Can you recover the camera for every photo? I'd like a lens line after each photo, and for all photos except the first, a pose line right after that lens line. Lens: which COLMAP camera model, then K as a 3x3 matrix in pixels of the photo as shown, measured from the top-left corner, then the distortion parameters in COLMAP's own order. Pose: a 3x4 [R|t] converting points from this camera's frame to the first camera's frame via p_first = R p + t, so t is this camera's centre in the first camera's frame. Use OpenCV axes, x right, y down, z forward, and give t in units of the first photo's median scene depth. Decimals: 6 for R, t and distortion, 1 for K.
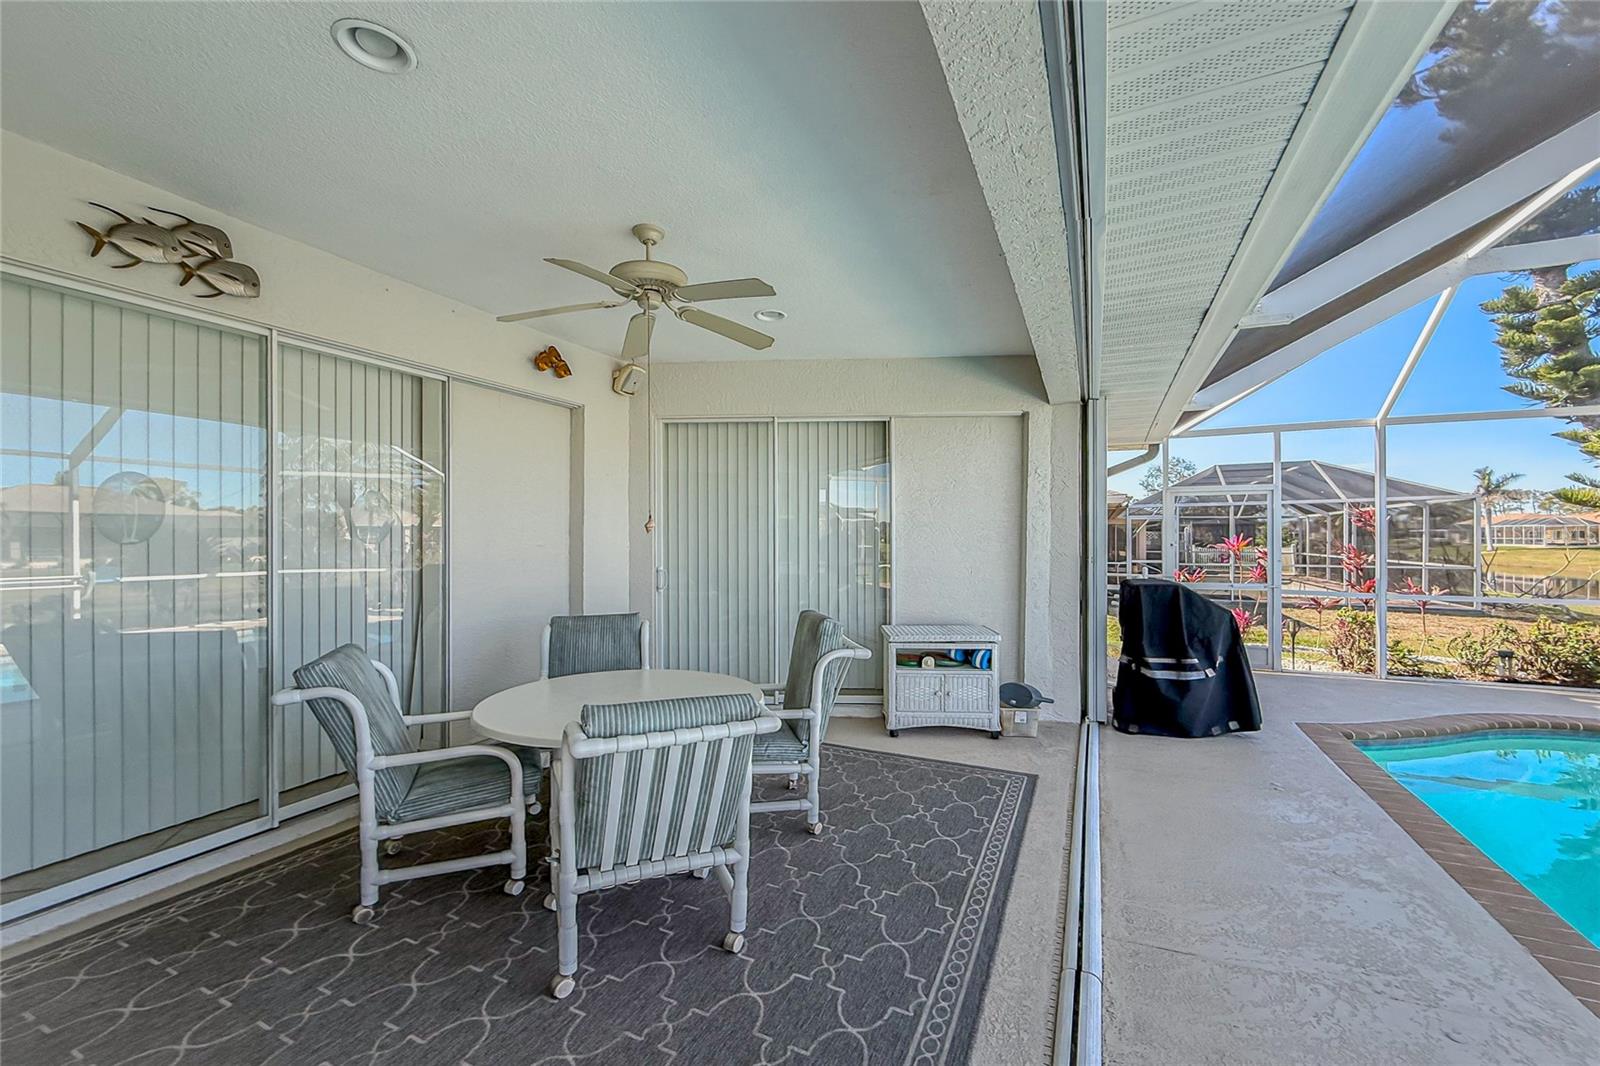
lens RADIAL K [[650.4, 0, 794.8], [0, 650.4, 538.2], [0, 0, 1]] dist [0.001272, -0.000496]
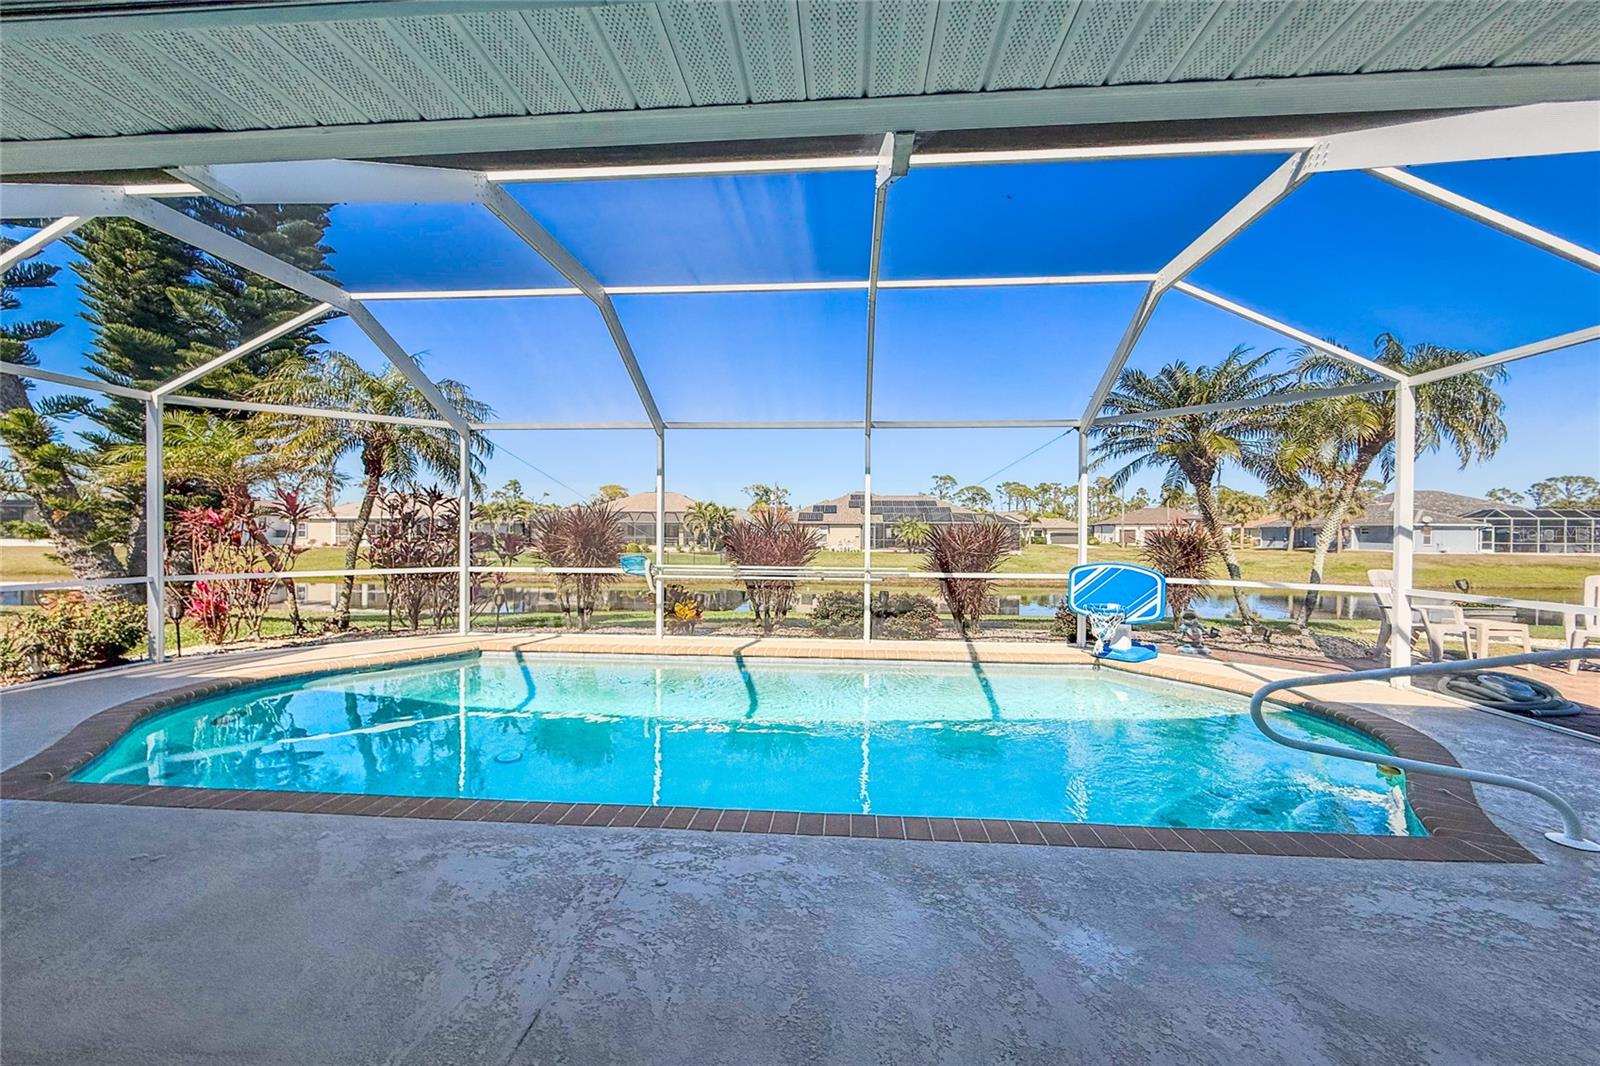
lens RADIAL K [[650.4, 0, 794.8], [0, 650.4, 538.2], [0, 0, 1]] dist [0.001272, -0.000496]
pose [[-0.346984, -0.008155, 0.937836, -0.083629], [-0.003726, 0.999966, 0.007316, 0.020922], [-0.937864, -0.000956, -0.347002, 0.351867]]
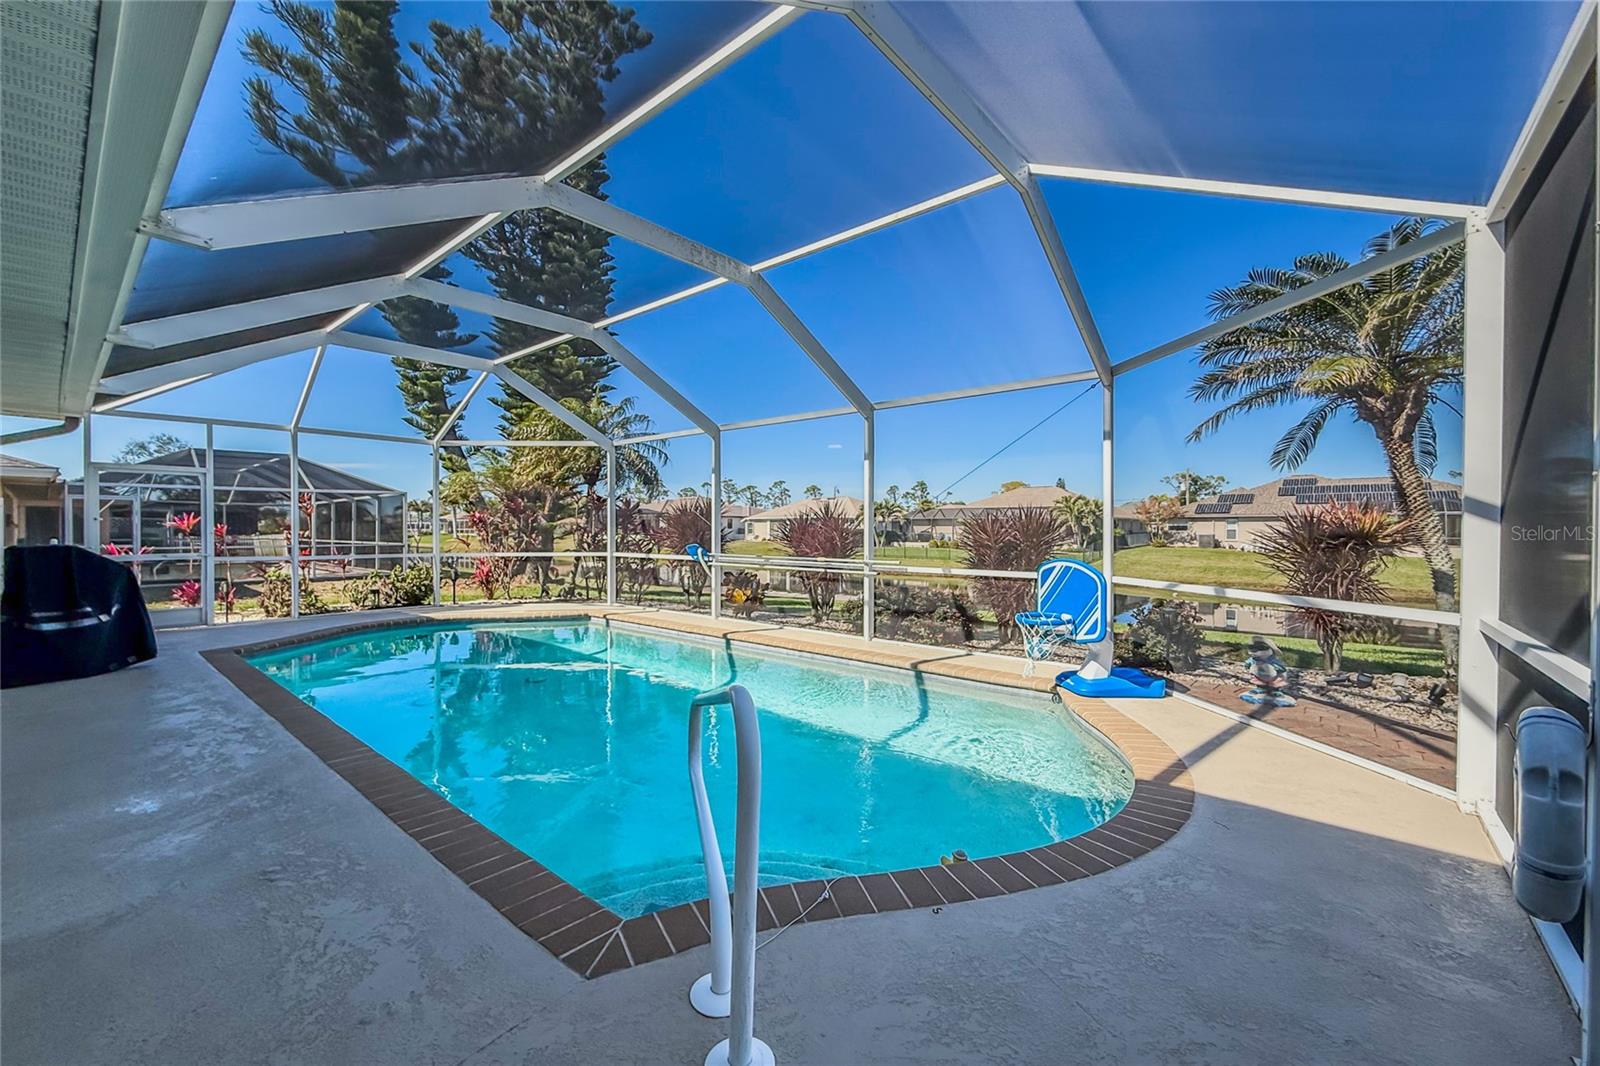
lens RADIAL K [[644.8, 0, 800.0], [0, 644.8, 533.0], [0, 0, 1]] dist [0.000393, 0.000106]
pose [[0.273225, -0.004344, 0.961940, -0.109100], [-0.000433, 0.999989, 0.004639, 0.031966], [-0.961950, -0.001684, 0.273220, -0.395431]]
